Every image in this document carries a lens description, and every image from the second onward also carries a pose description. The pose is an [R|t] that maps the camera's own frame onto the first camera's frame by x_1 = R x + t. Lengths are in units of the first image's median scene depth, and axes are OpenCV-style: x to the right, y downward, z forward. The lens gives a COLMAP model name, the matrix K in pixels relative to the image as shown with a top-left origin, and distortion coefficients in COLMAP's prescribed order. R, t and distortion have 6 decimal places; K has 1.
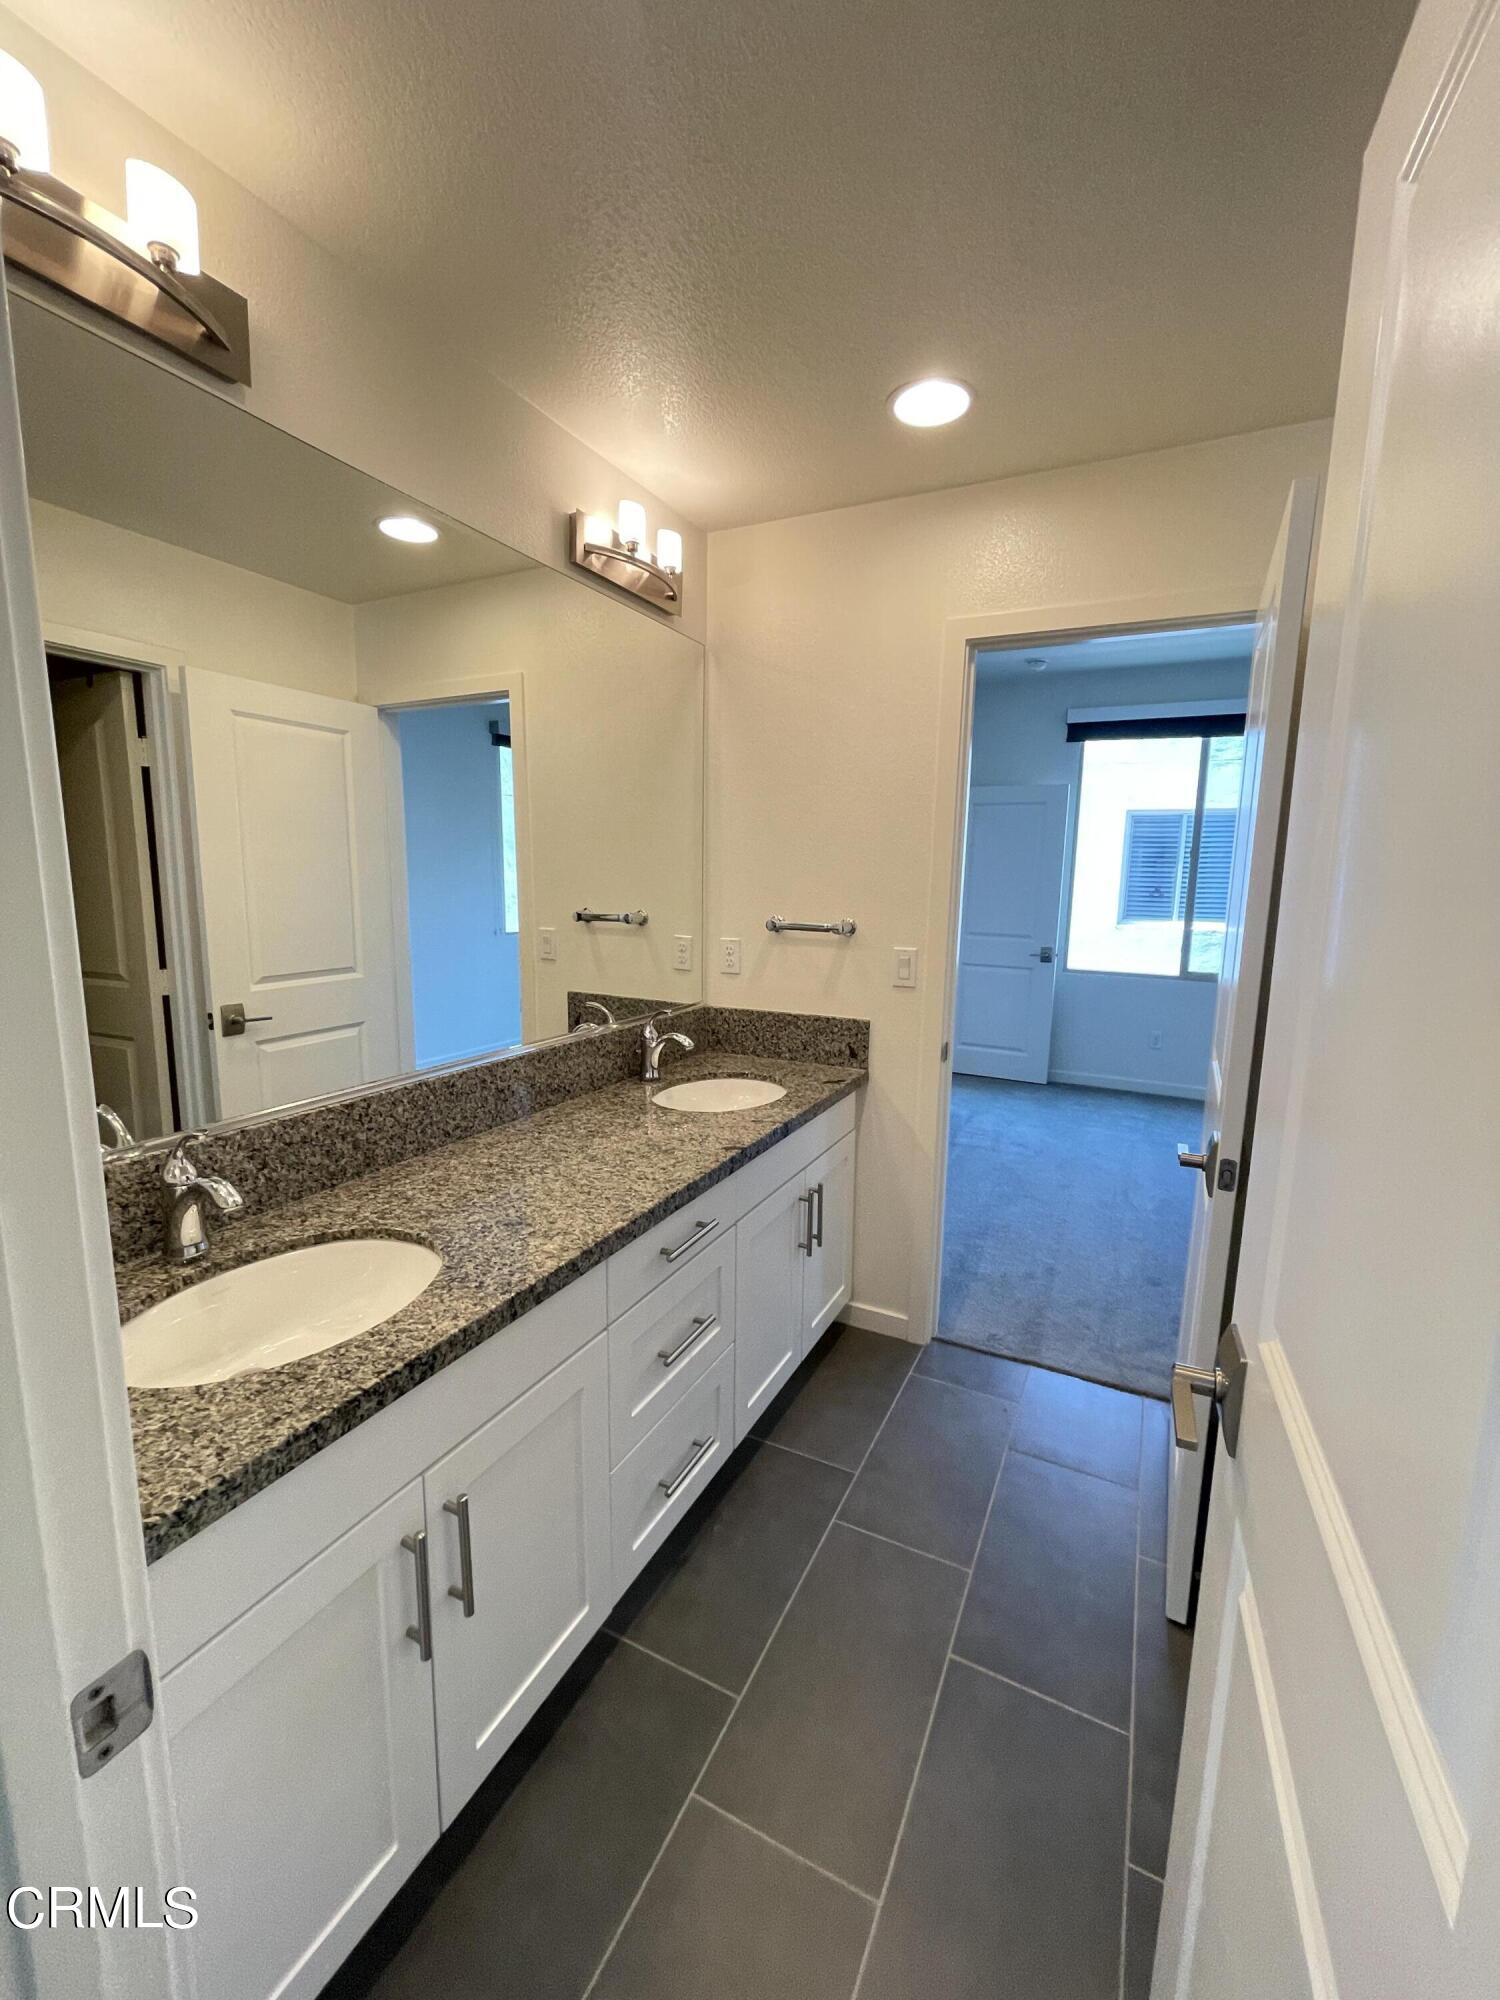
lens RADIAL K [[808.9, 0, 754.1], [0, 808.9, 998.9], [0, 0, 1]] dist [-0.001806, -0.000013]
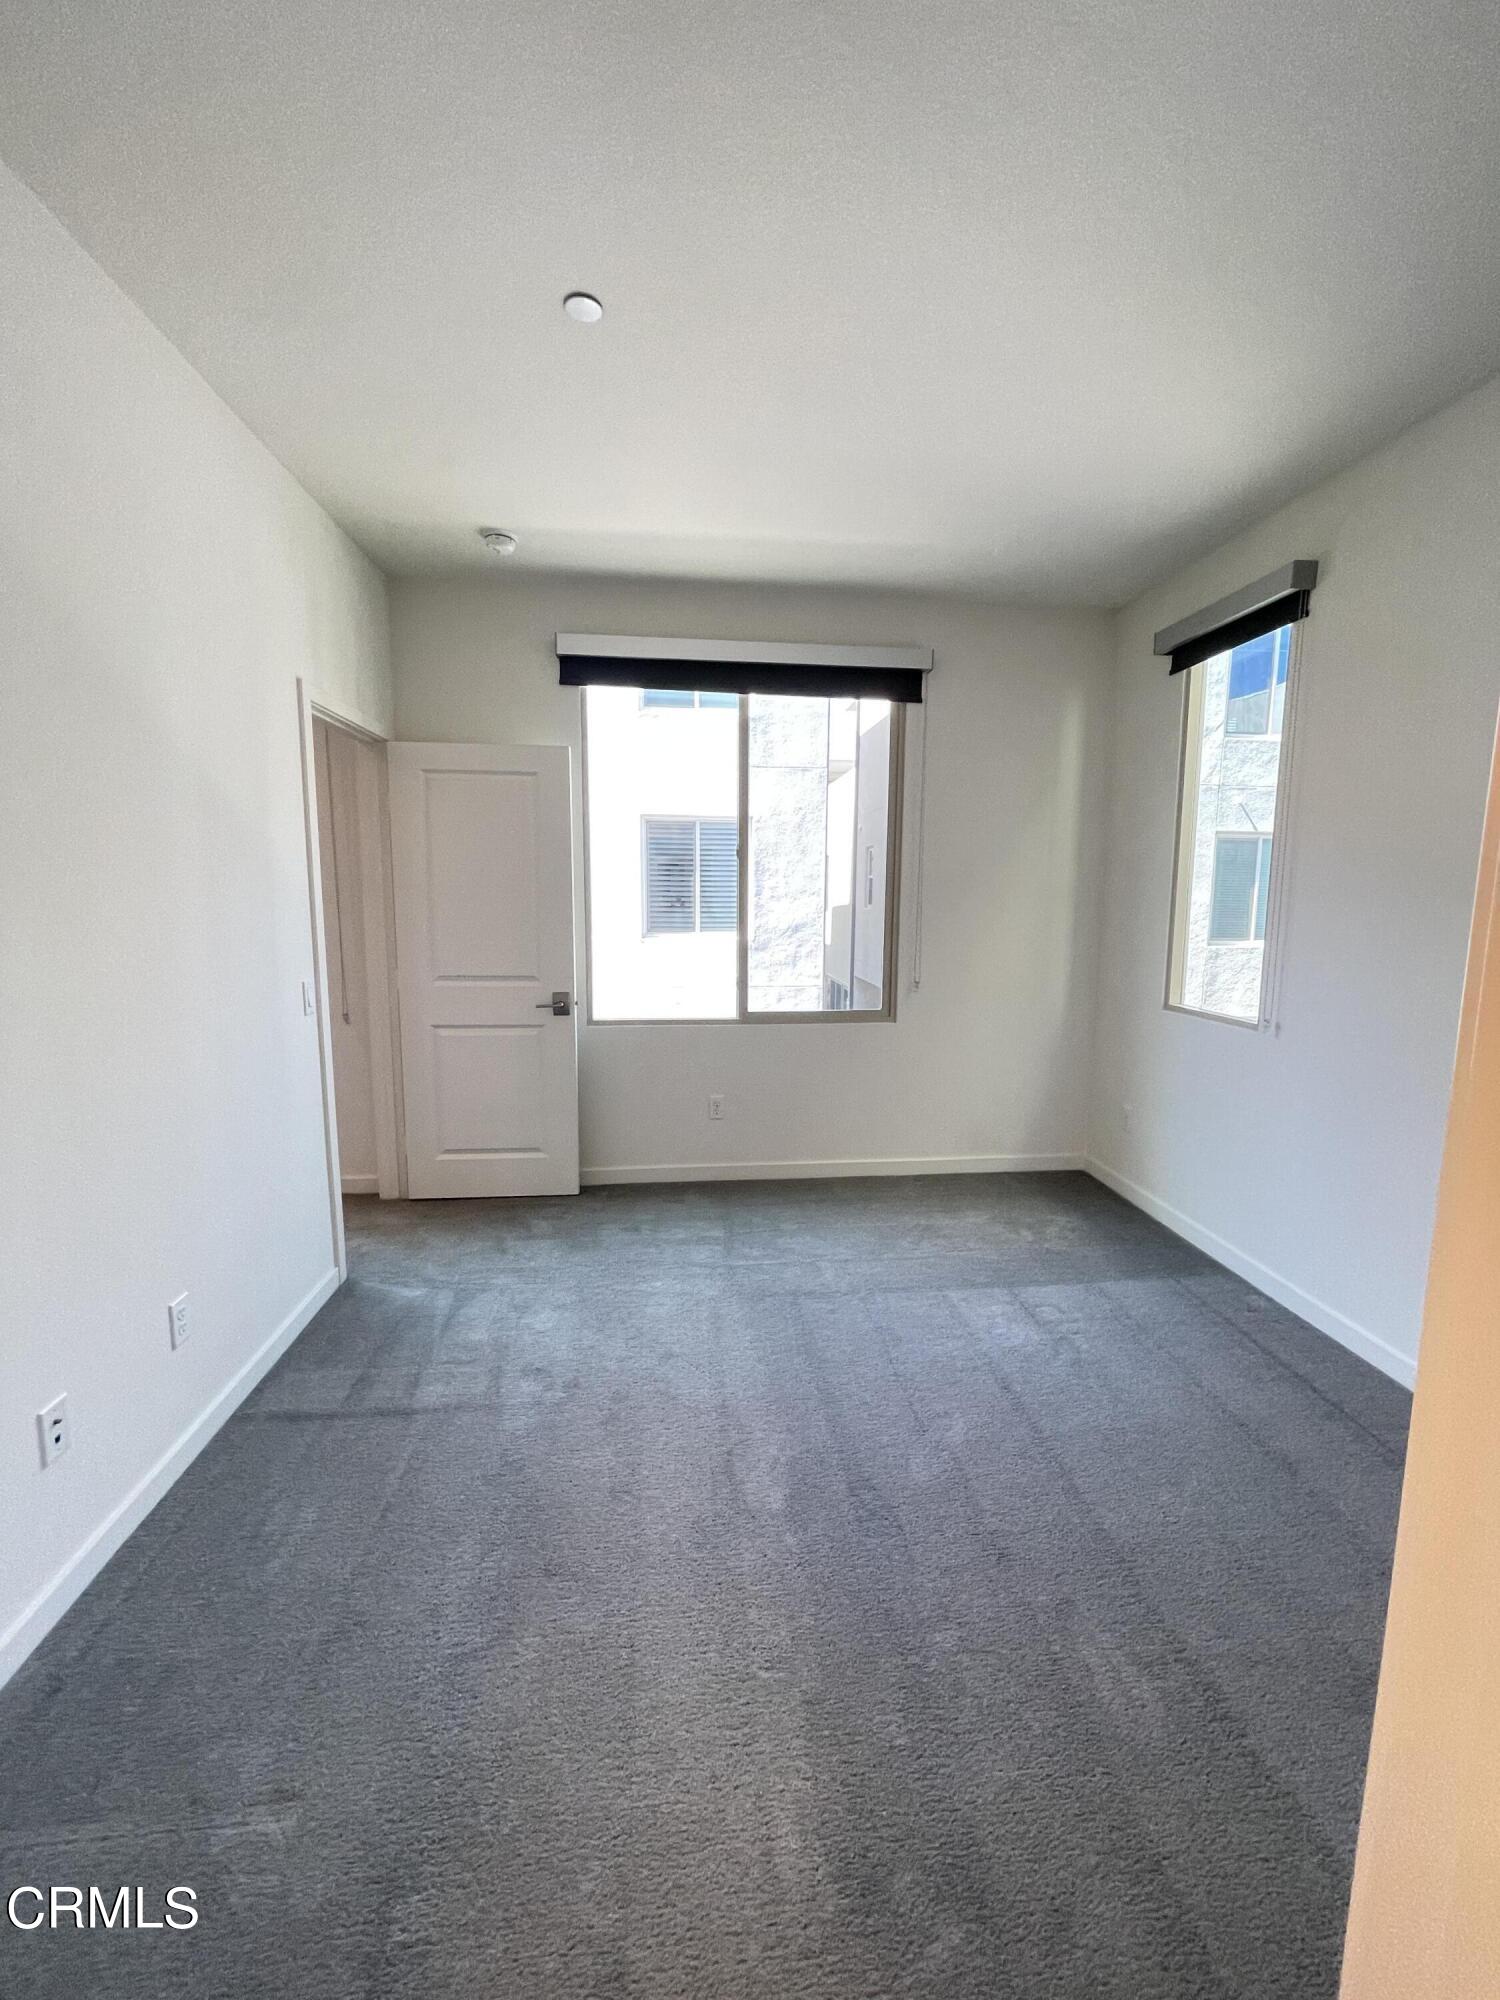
lens RADIAL K [[808.9, 0, 751.0], [0, 808.9, 991.7], [0, 0, 1]] dist [-0.001806, -0.000013]
pose [[0.846495, -0.079146, 0.526482, 0.151152], [0.091106, 0.995836, 0.003221, -0.054440], [-0.524544, 0.045239, 0.850180, 0.369018]]
